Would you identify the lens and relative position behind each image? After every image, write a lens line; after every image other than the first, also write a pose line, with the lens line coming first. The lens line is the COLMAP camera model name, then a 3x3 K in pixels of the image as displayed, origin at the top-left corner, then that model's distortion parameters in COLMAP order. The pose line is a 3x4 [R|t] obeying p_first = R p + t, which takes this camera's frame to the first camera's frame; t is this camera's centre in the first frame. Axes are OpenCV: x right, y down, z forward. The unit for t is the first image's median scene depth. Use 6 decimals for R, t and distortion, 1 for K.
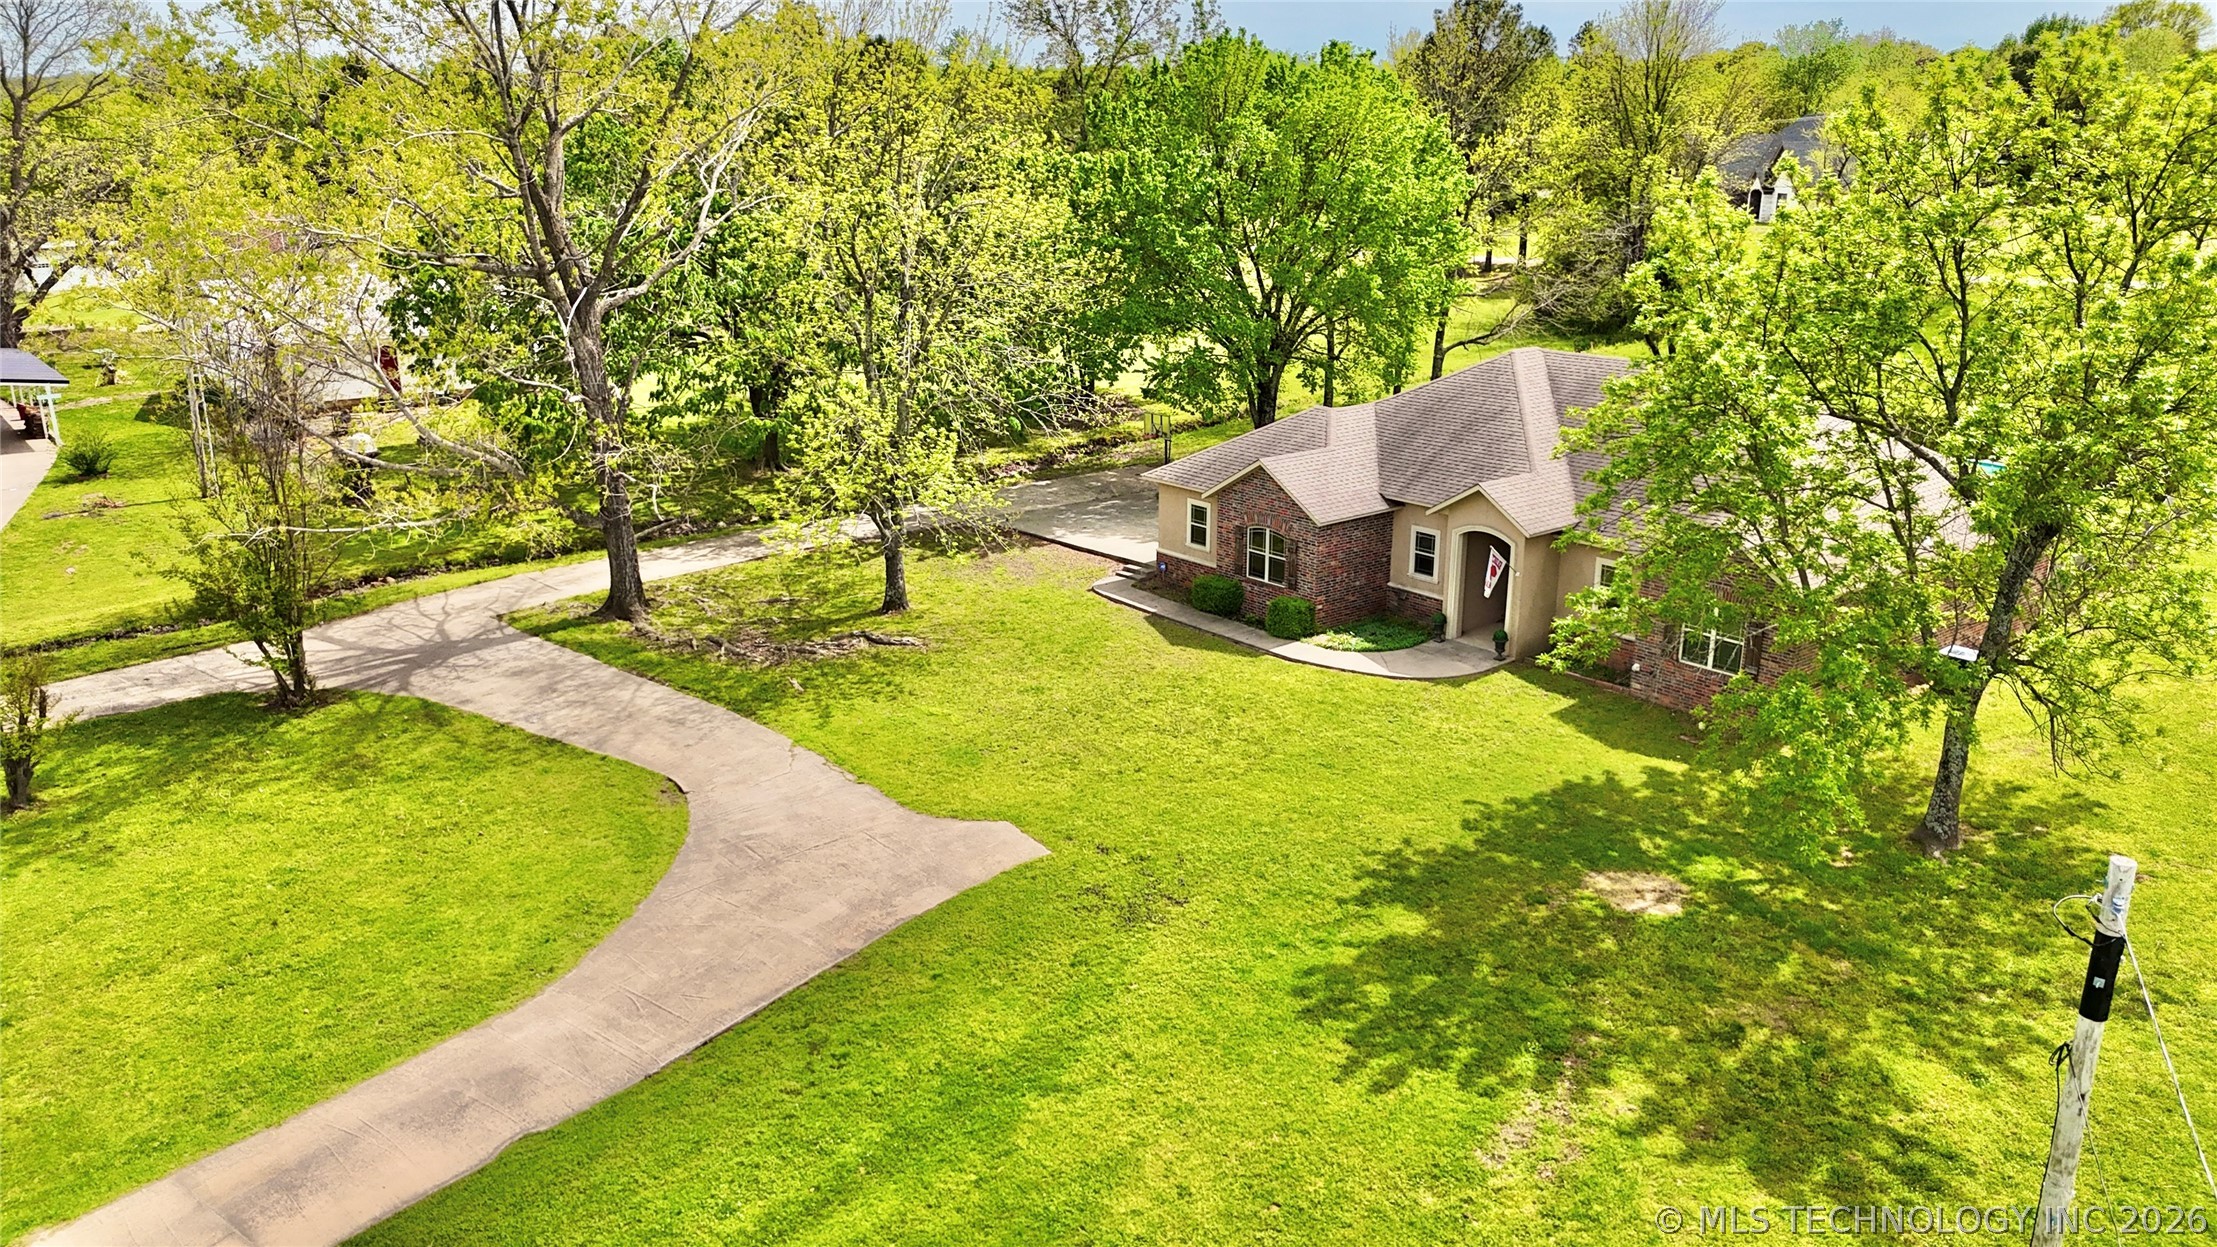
lens RADIAL K [[1627.8, 0, 1091.5], [0, 1627.8, 628.4], [0, 0, 1]] dist [0.069893, -0.073432]
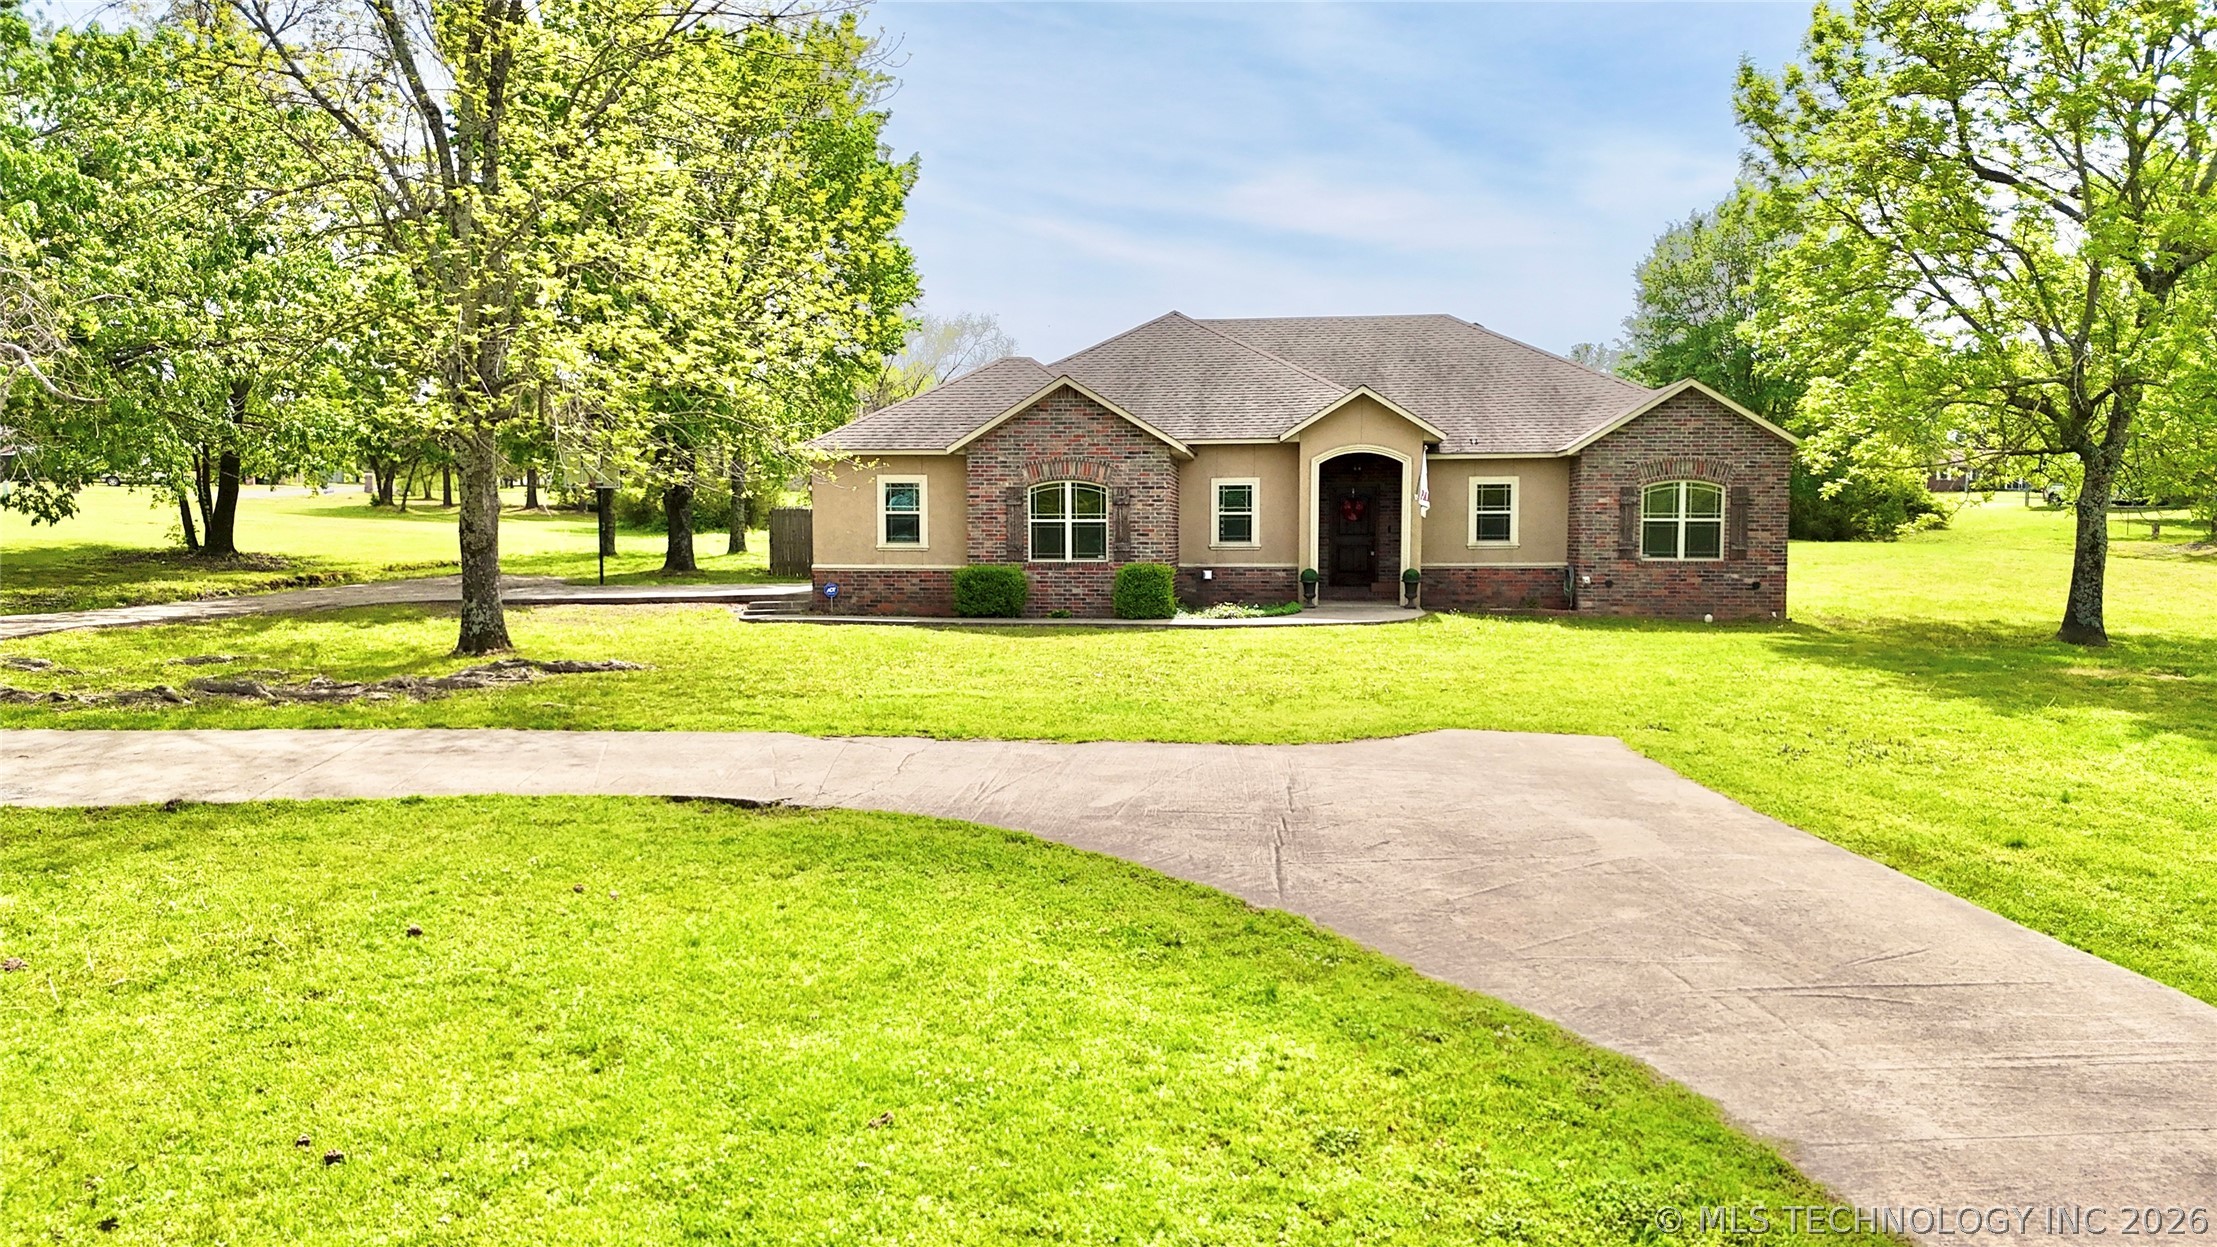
lens RADIAL K [[1627.8, 0, 1095.2], [0, 1627.8, 629.5], [0, 0, 1]] dist [0.069893, -0.073432]
pose [[0.721618, -0.042578, 0.690981, -0.400214], [0.205473, 0.966304, -0.155039, 0.120127], [-0.661097, 0.253857, 0.706051, 0.569413]]
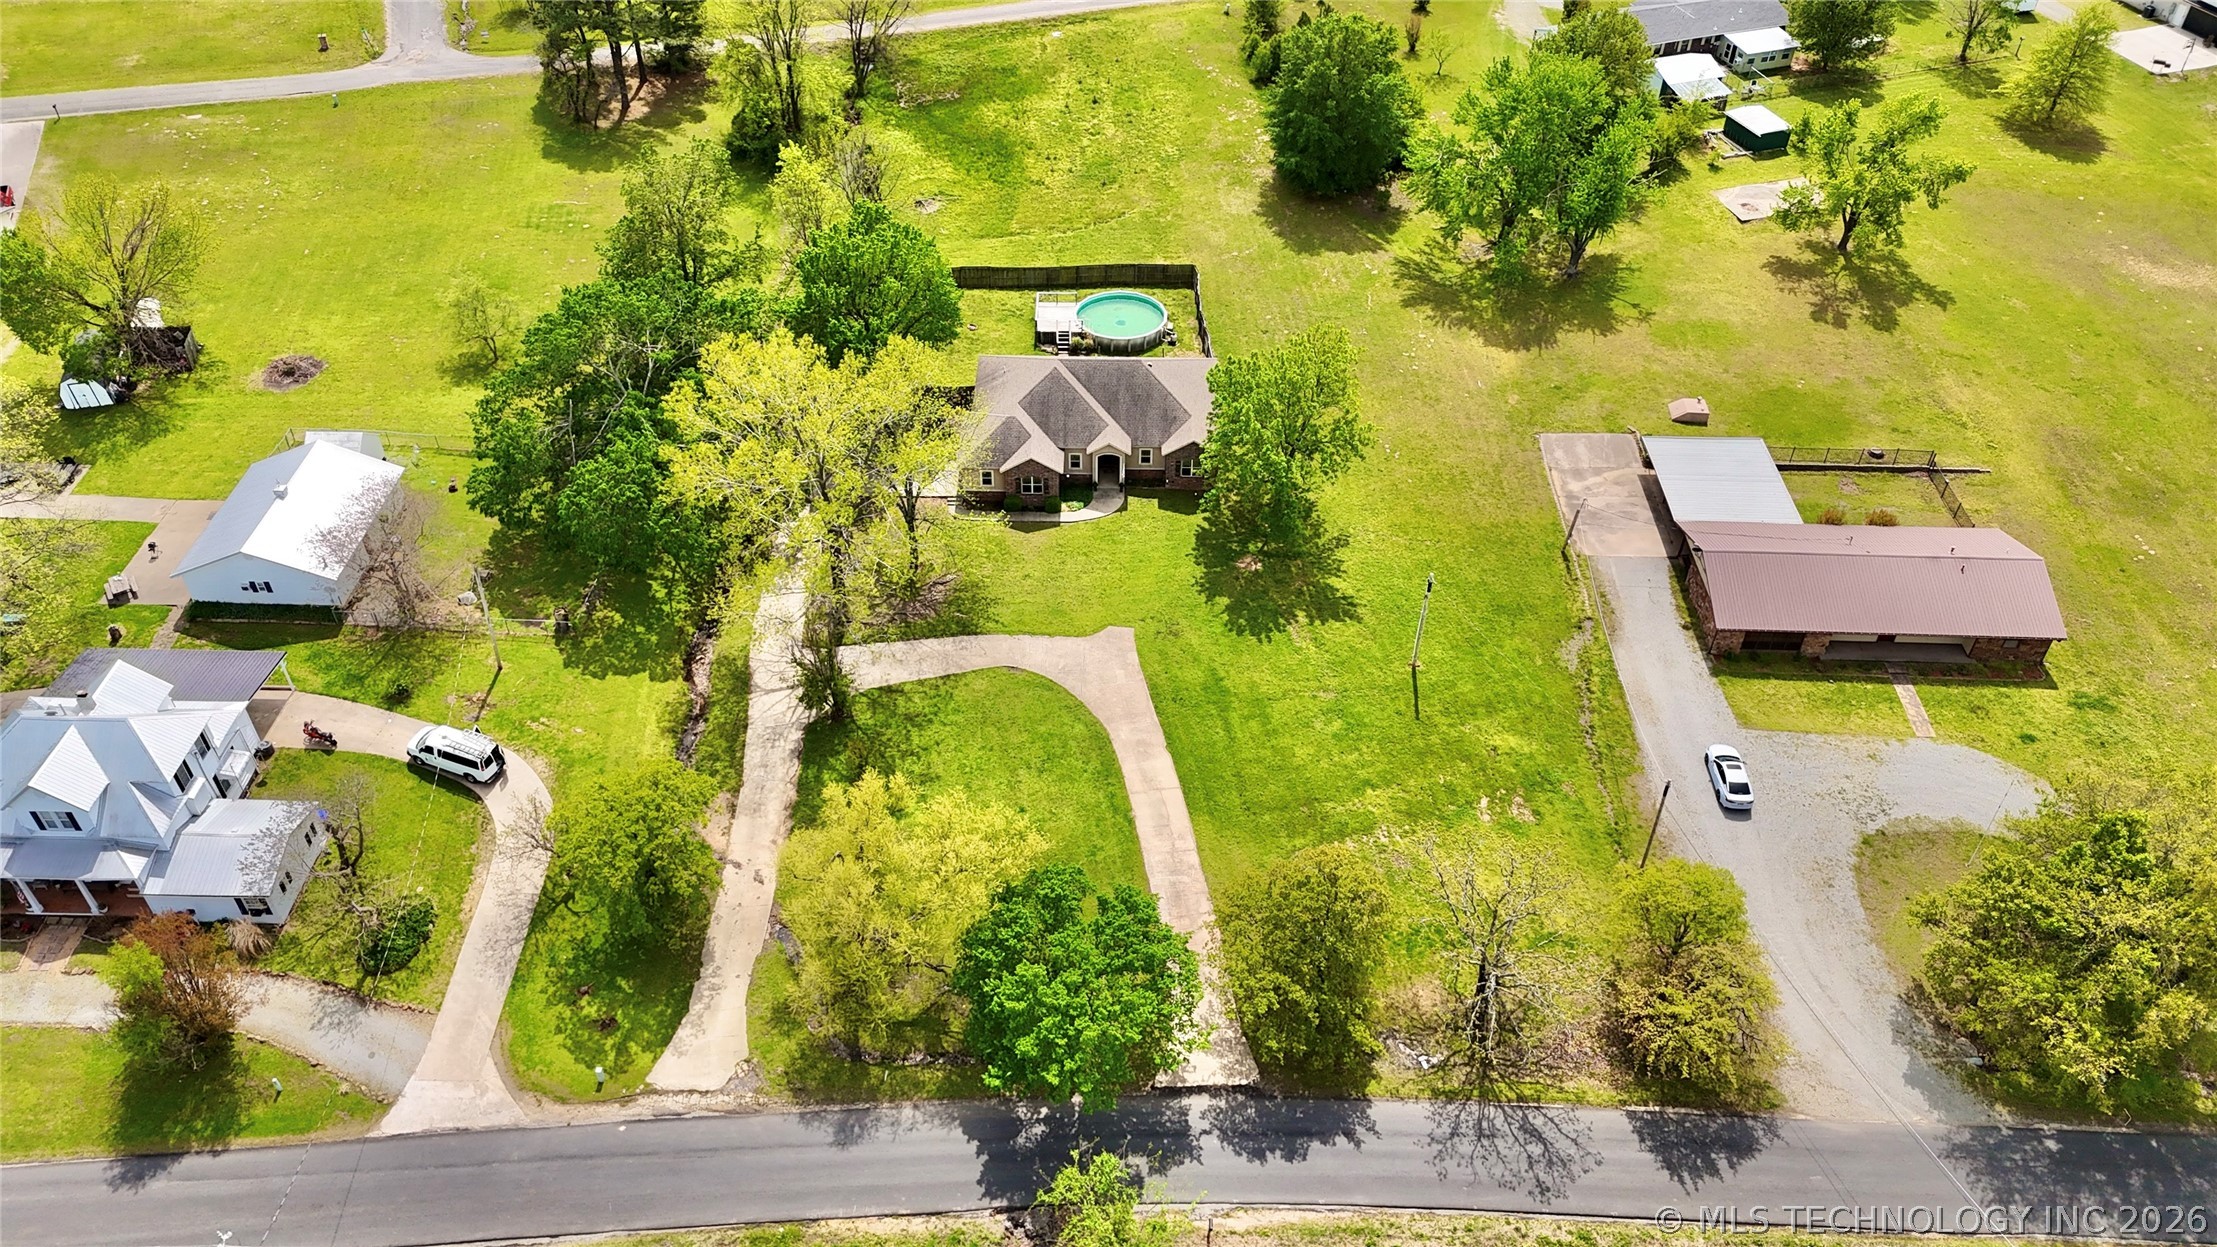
lens RADIAL K [[1627.8, 0, 1109.8], [0, 1627.8, 630.3], [0, 0, 1]] dist [0.069893, -0.073432]
pose [[0.643516, -0.491904, 0.586445, -1.644020], [0.216846, 0.851932, 0.476644, -1.196202], [-0.734074, -0.179559, 0.654900, -0.972297]]
